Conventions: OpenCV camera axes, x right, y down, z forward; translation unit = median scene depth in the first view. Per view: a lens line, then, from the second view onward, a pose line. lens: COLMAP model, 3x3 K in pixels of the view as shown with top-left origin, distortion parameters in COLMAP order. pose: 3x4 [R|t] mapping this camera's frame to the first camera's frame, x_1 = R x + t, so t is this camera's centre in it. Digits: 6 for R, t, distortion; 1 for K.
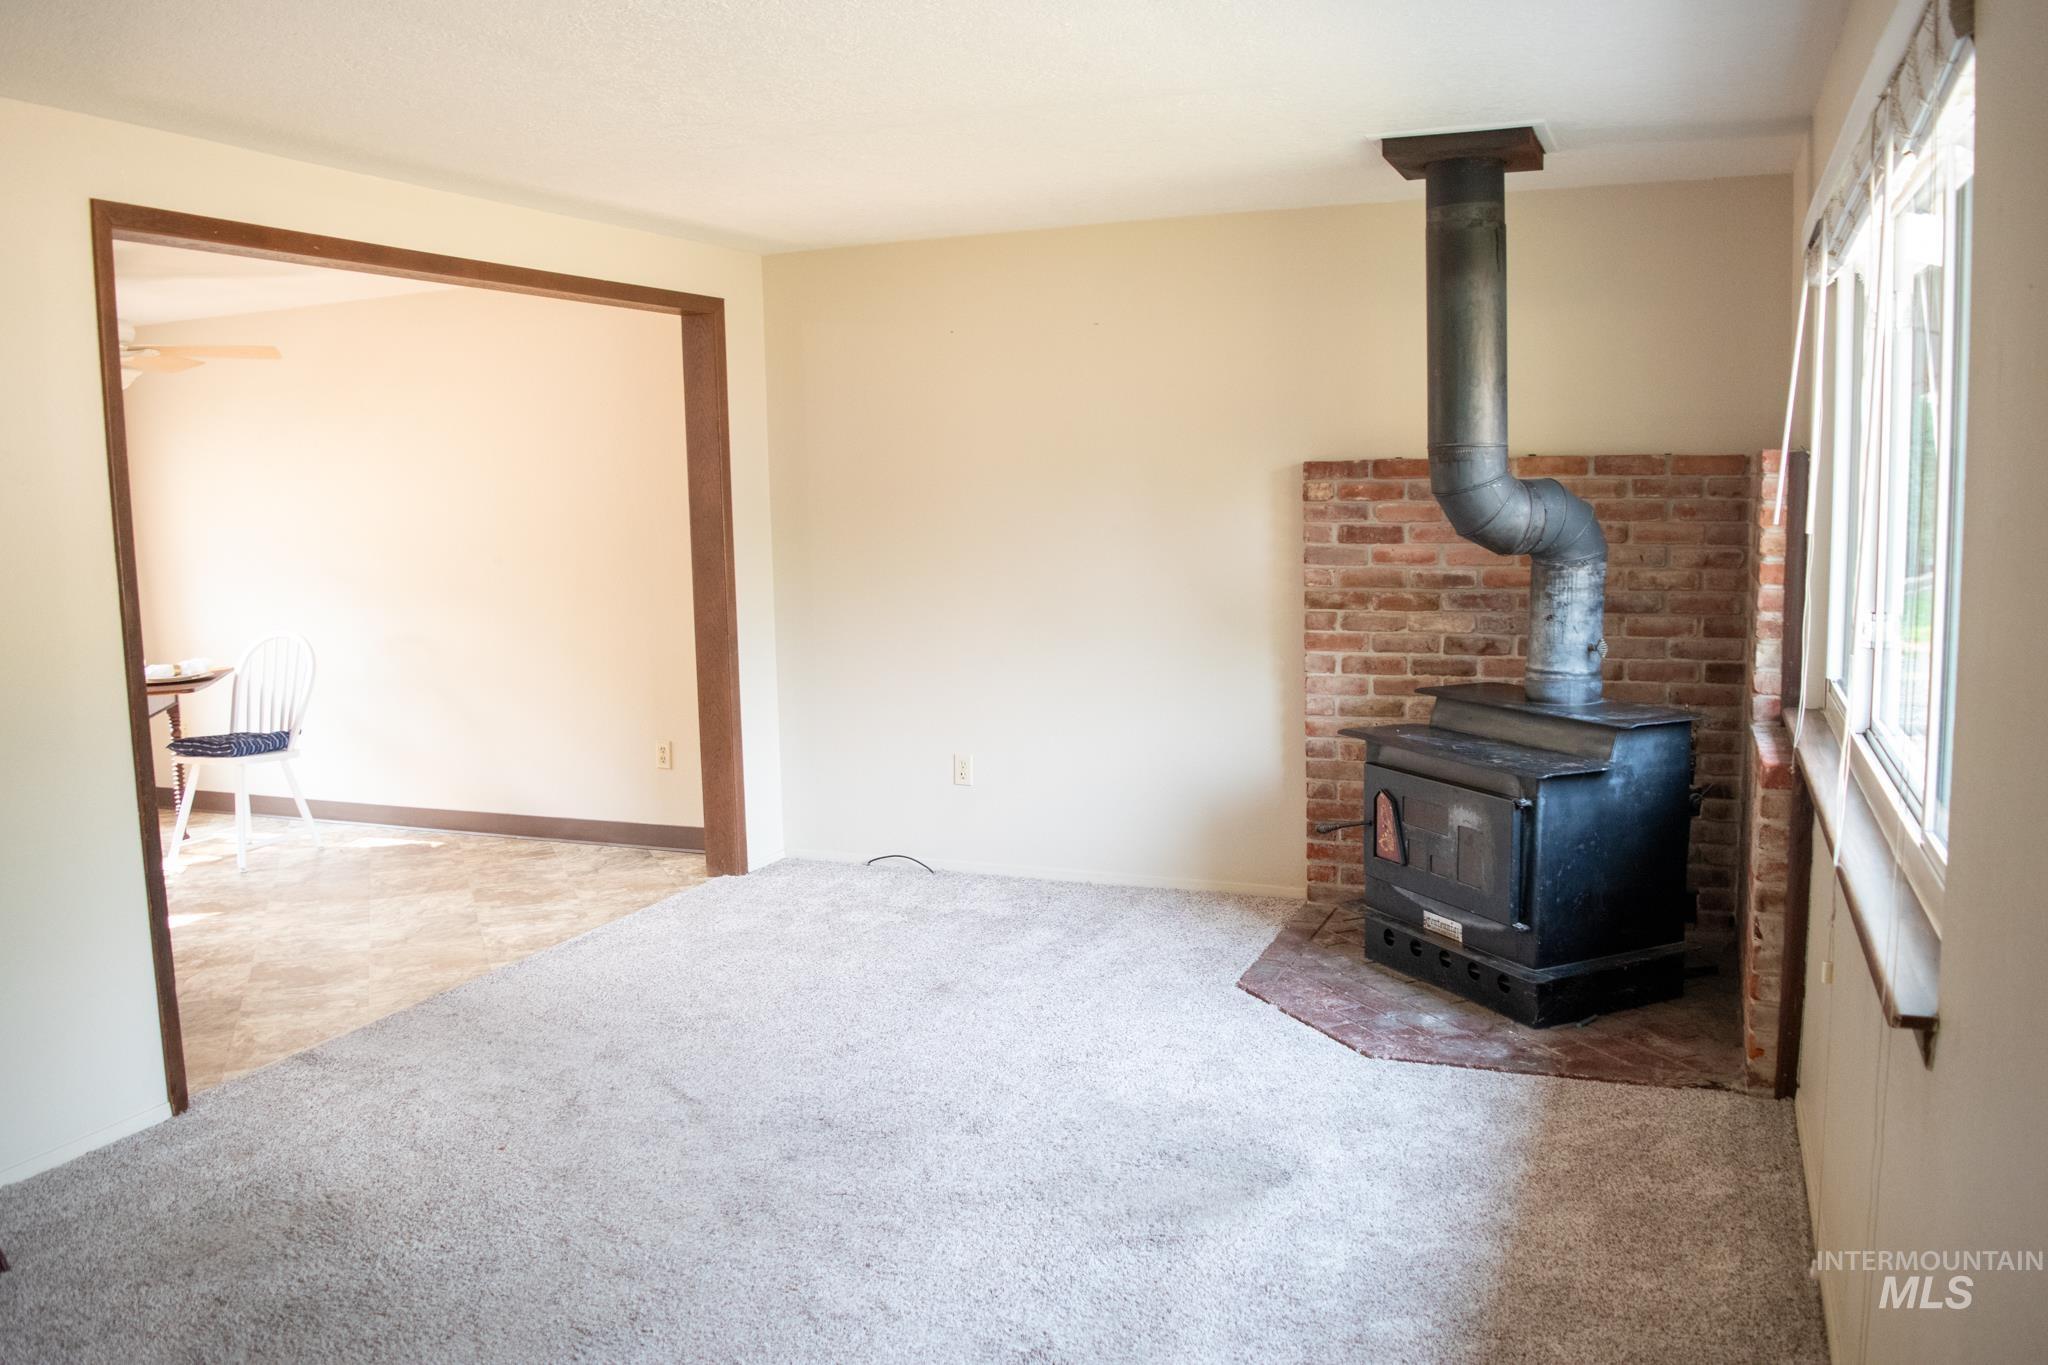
lens RADIAL K [[1611.0, 0, 1034.7], [0, 1611.0, 682.8], [0, 0, 1]] dist [-0.095261, 0.022940]
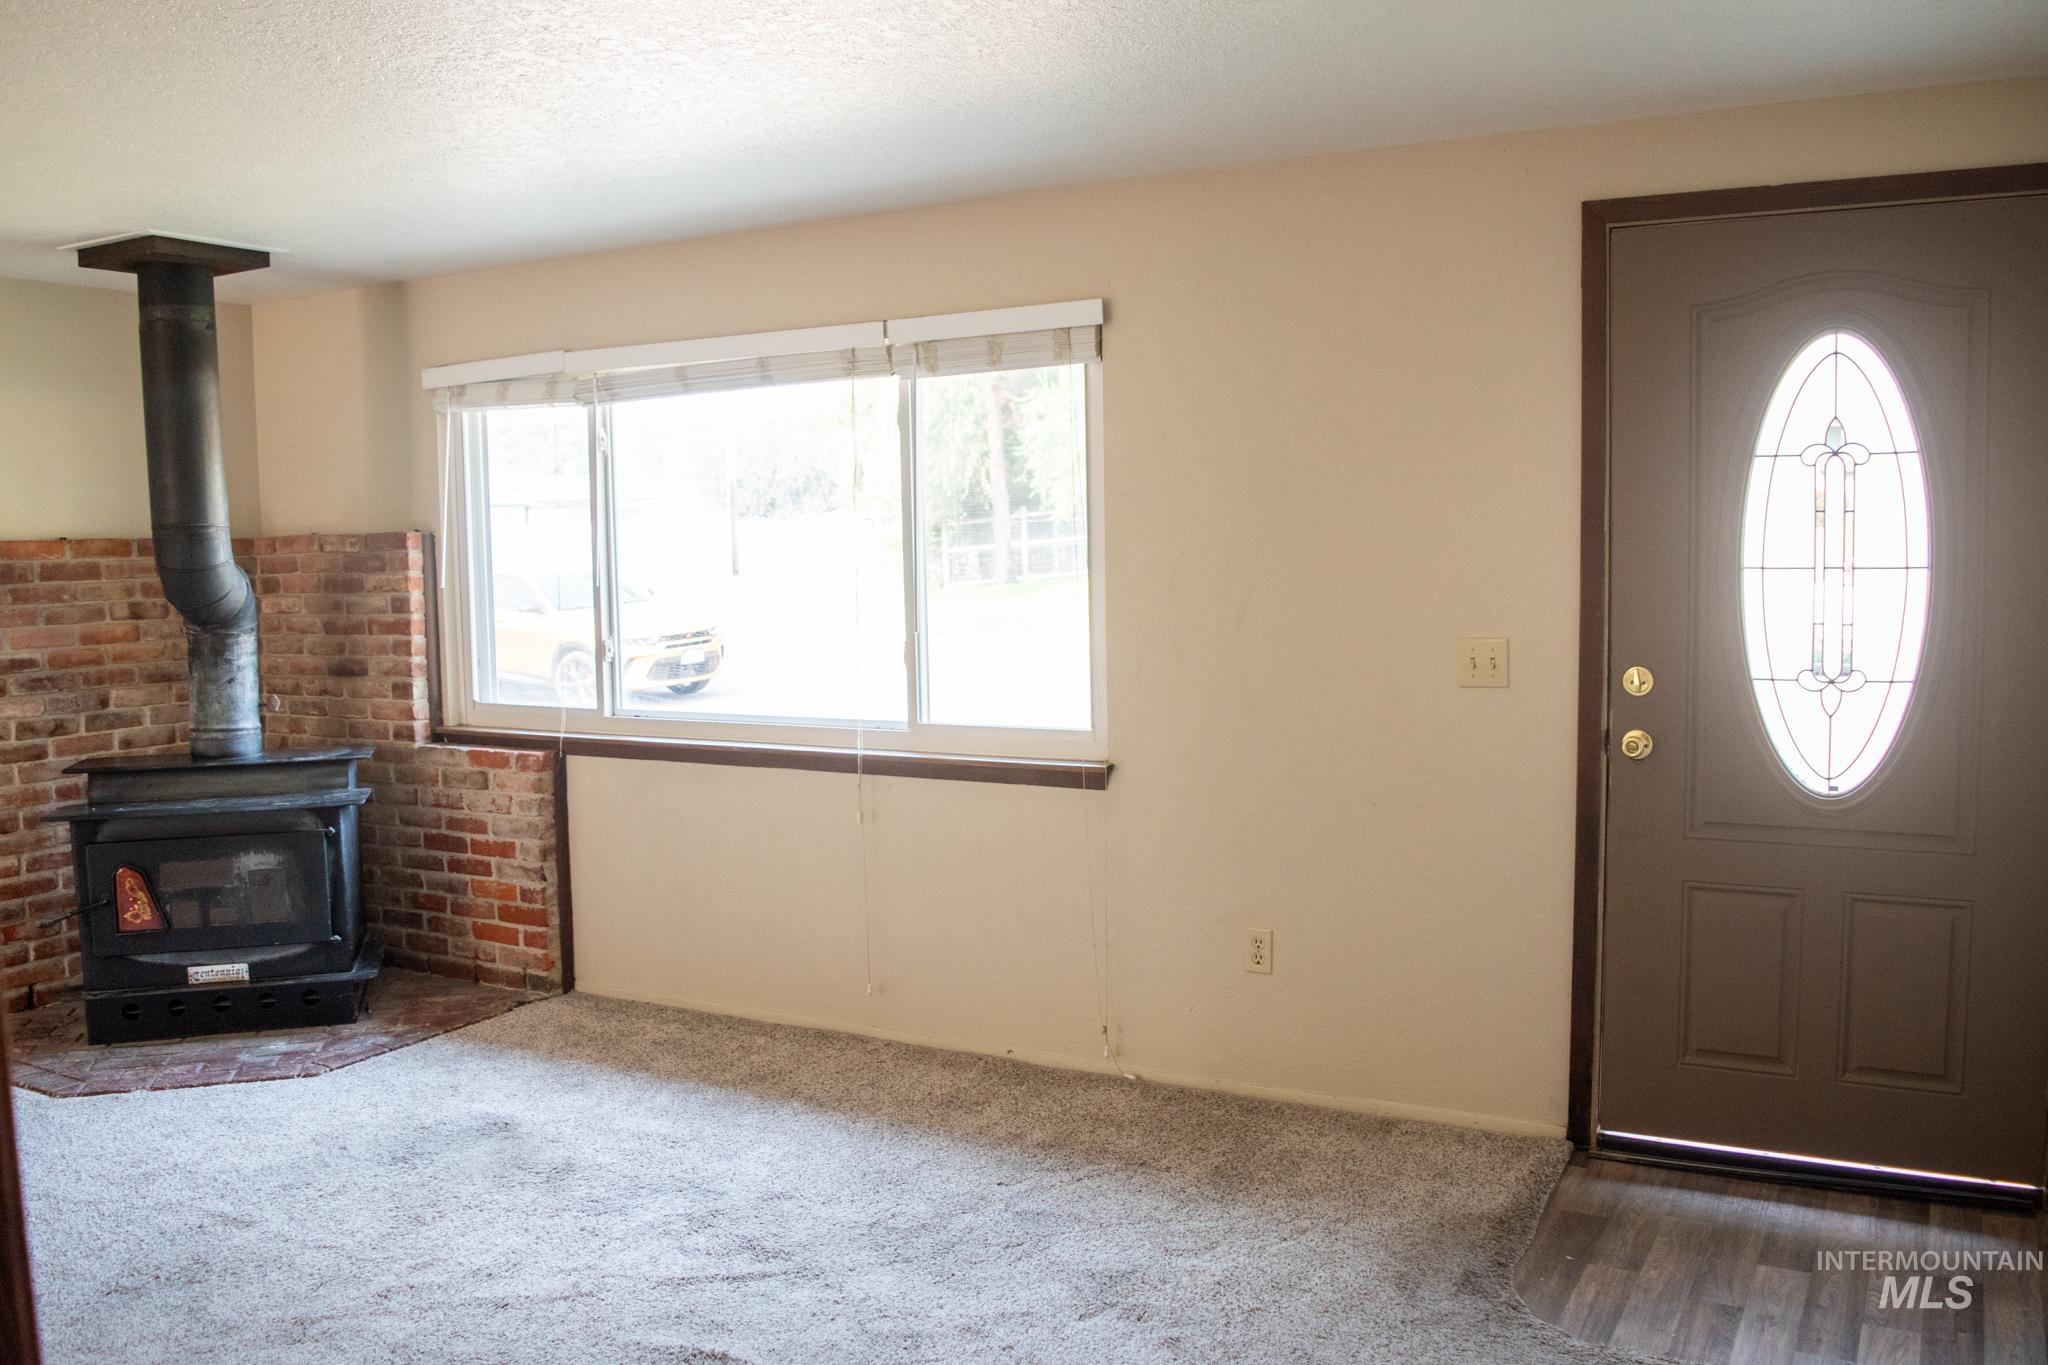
lens RADIAL K [[1684.6, 0, 1034.3], [0, 1684.6, 686.1], [0, 0, 1]] dist [-0.091228, 0.017040]
pose [[0.112714, -0.066774, 0.991381, -0.762207], [0.136181, 0.989362, 0.051155, -0.019761], [-0.984251, 0.129242, 0.120609, 0.308866]]
